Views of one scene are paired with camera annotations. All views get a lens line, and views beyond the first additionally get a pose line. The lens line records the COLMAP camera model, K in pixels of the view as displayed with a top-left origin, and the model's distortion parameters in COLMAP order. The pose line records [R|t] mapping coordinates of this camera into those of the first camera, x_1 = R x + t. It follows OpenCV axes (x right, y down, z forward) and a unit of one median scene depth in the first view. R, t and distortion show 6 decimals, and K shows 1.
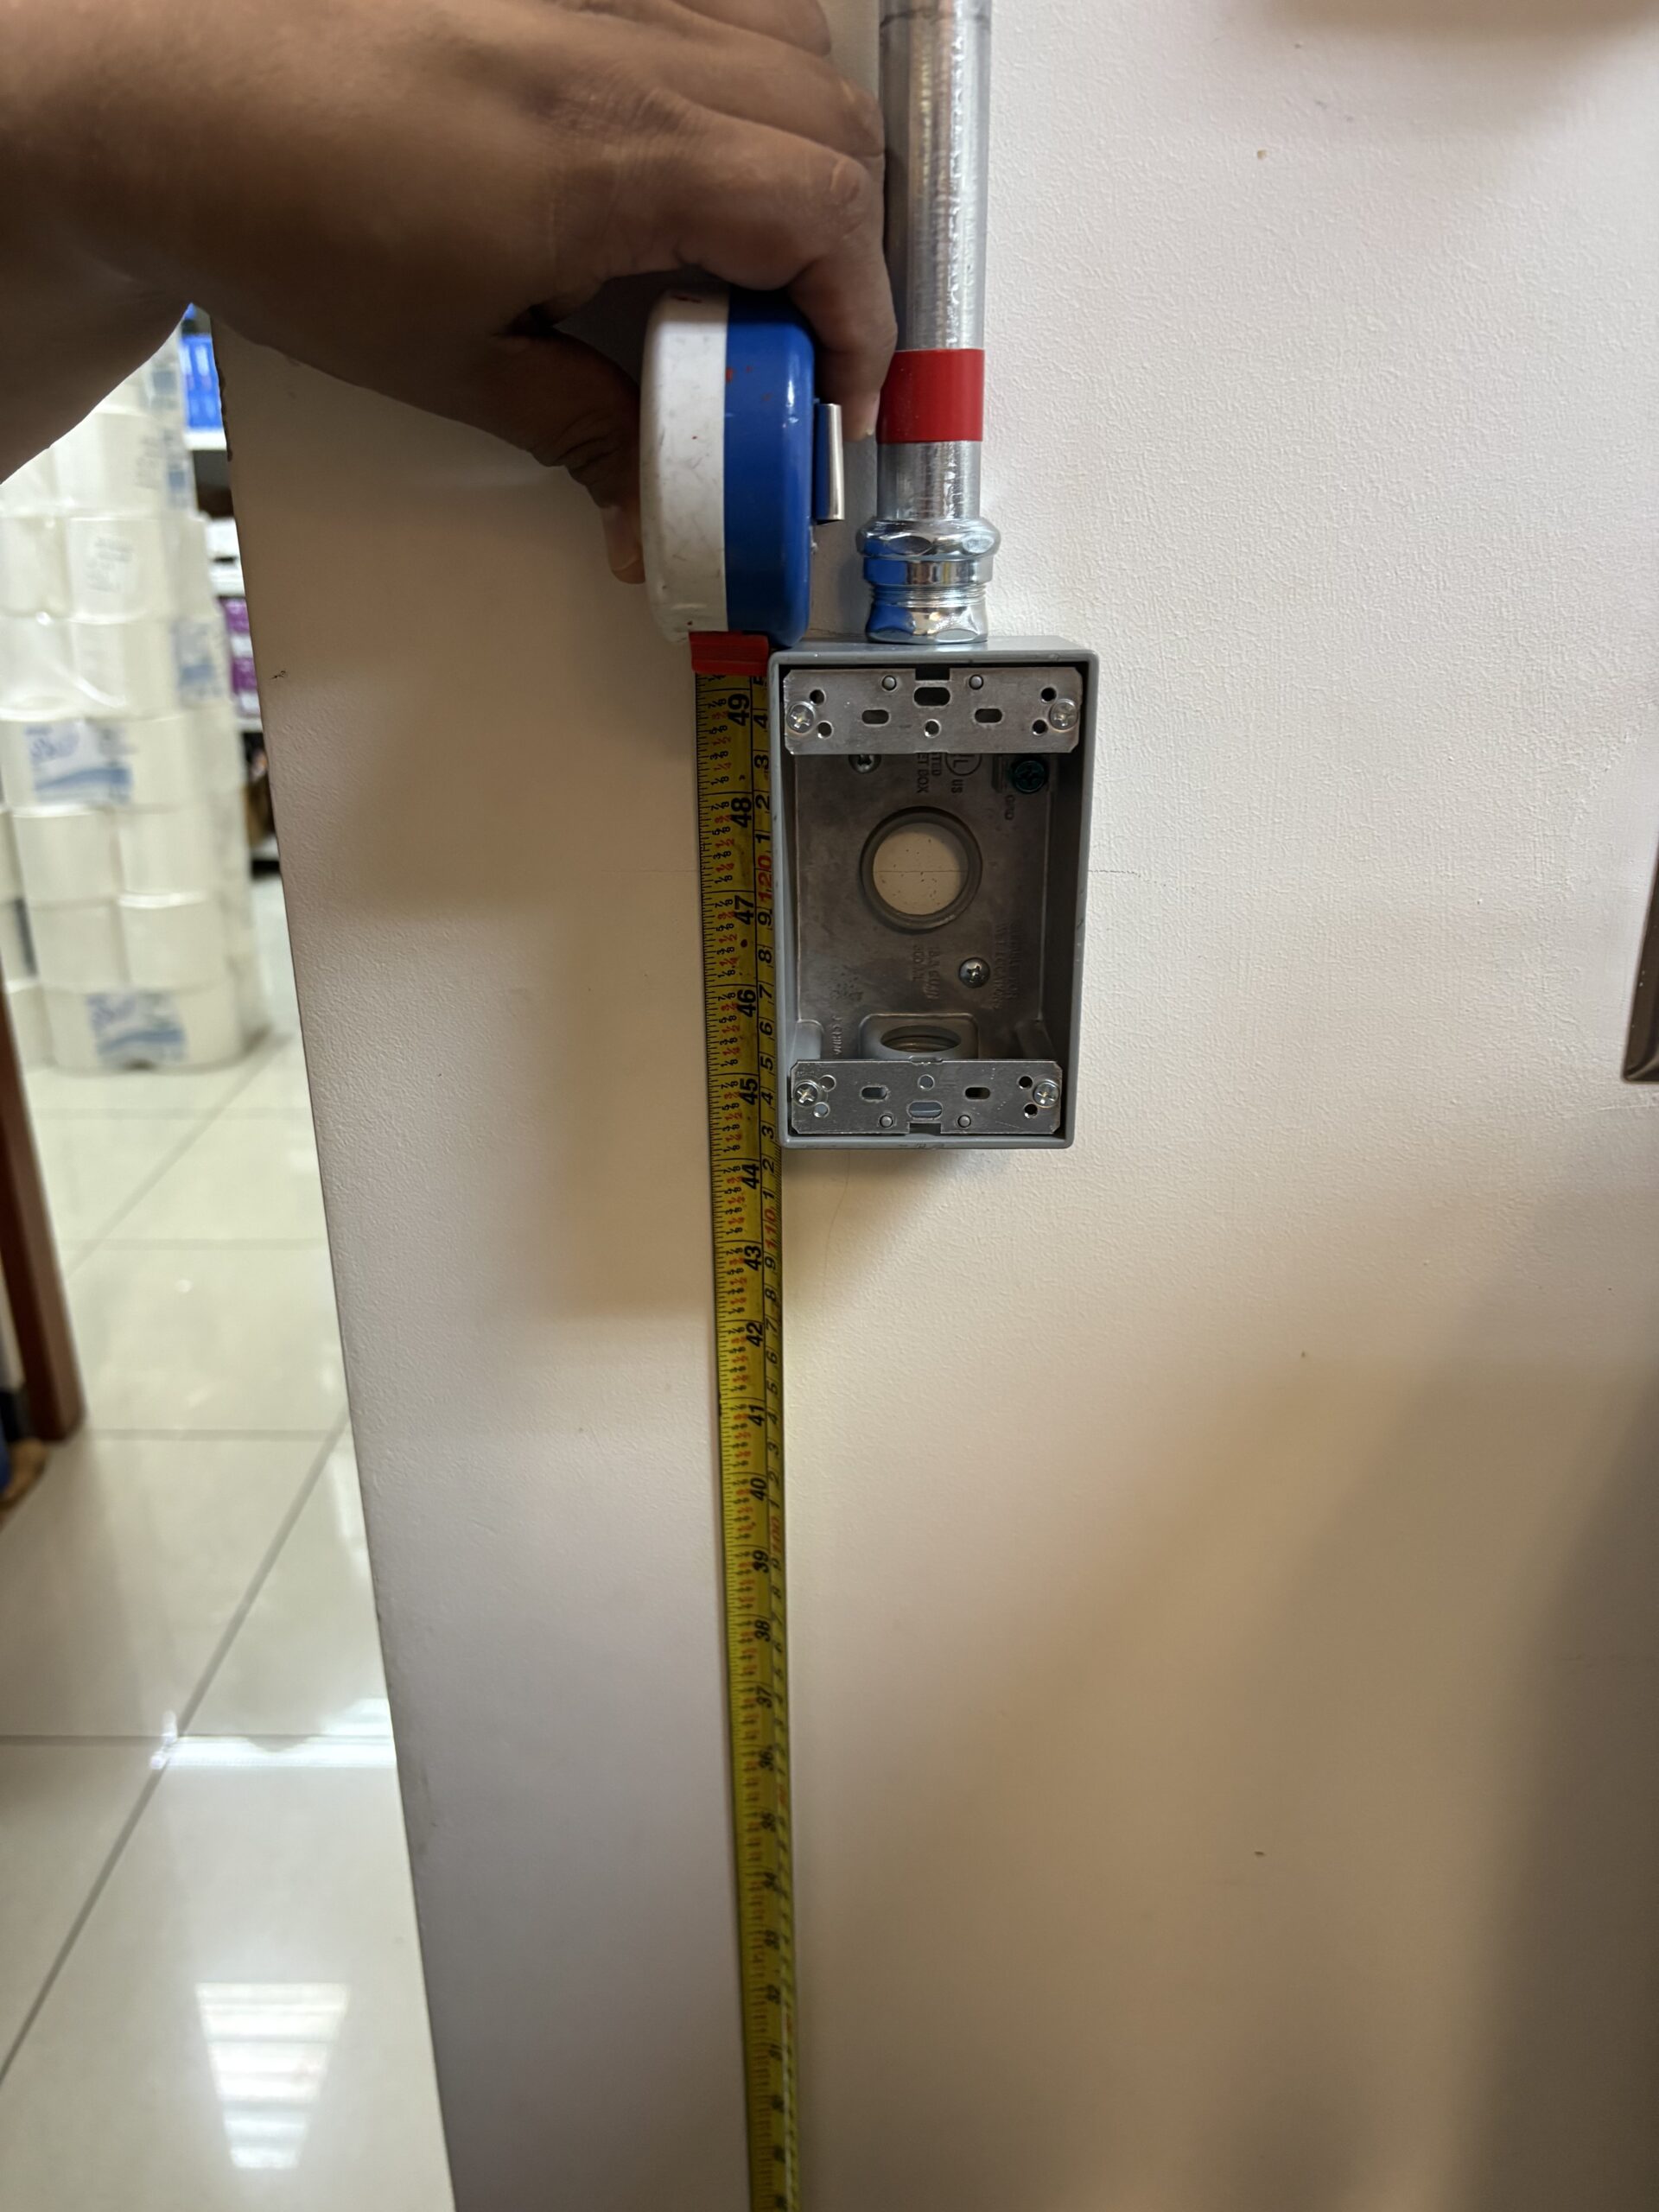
lens RADIAL K [[1716.1, 0, 829.5], [0, 1716.1, 1106.0], [0, 0, 1]] dist [-0.001923, 0.014469]
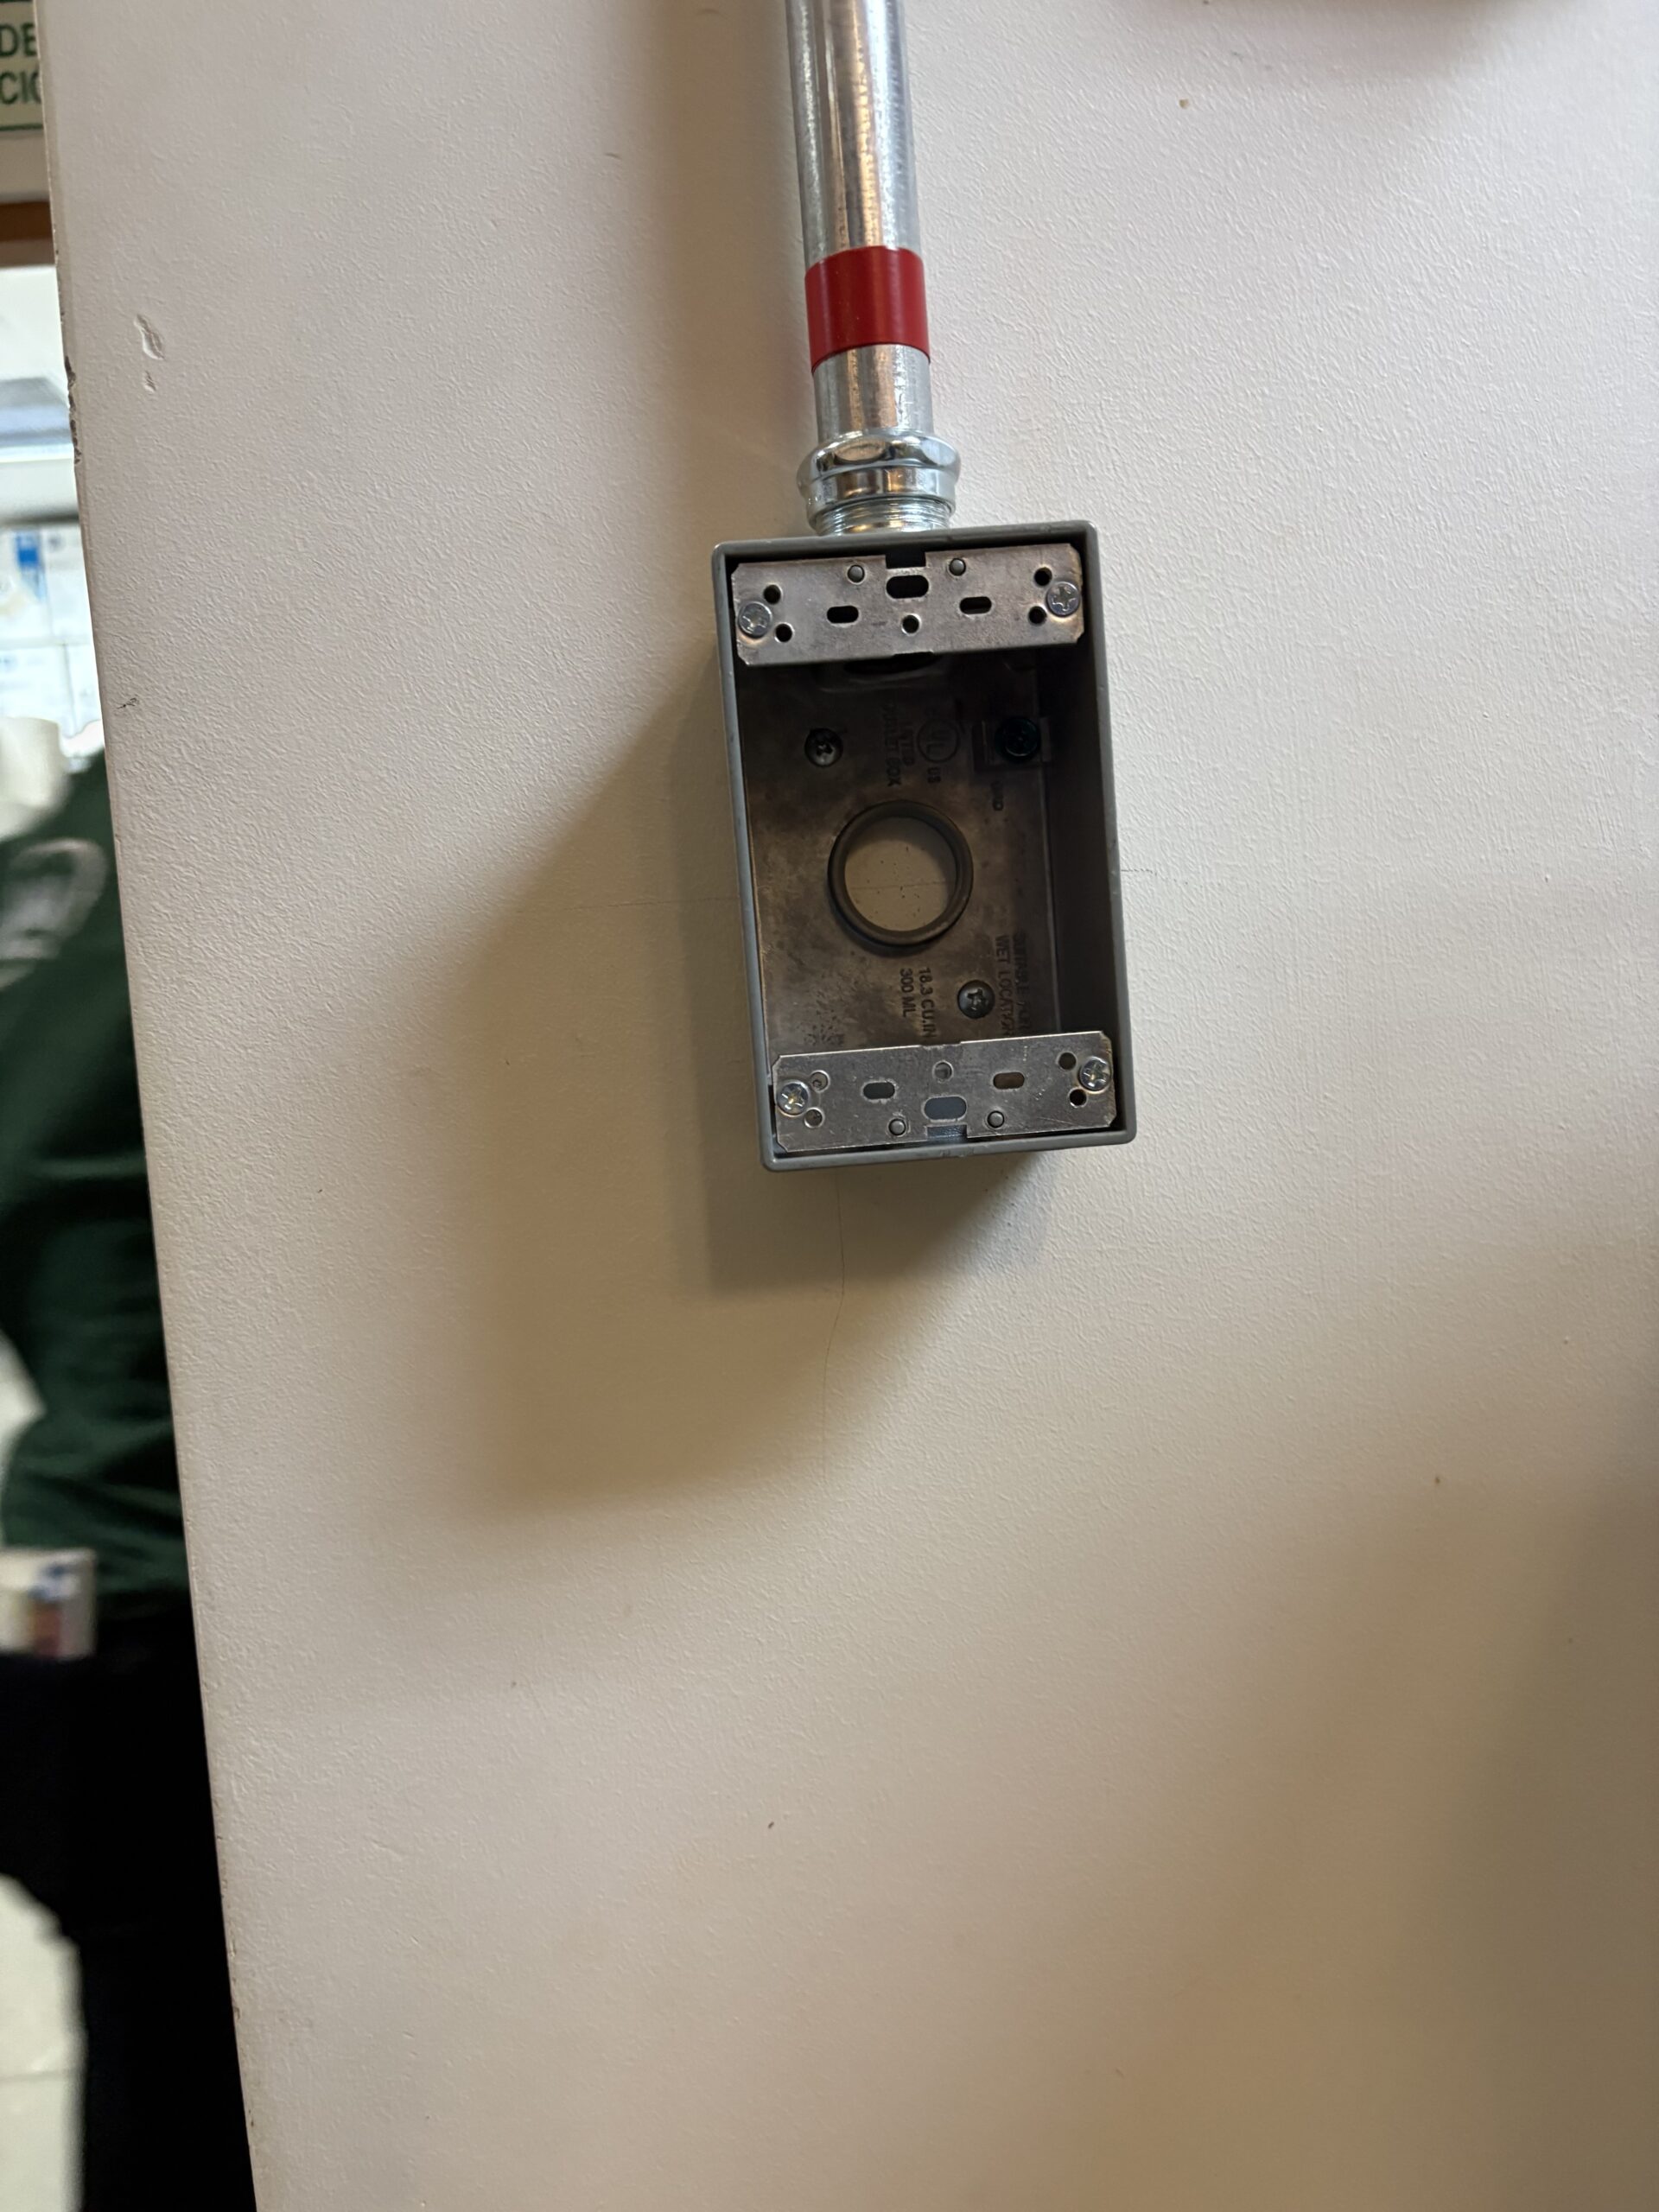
lens RADIAL K [[1716.1, 0, 829.5], [0, 1716.1, 1106.0], [0, 0, 1]] dist [-0.001923, 0.014469]
pose [[0.994627, -0.074974, 0.071386, -0.054696], [0.093667, 0.945406, -0.312146, 0.248384], [-0.044086, 0.317155, 0.947348, 0.263691]]
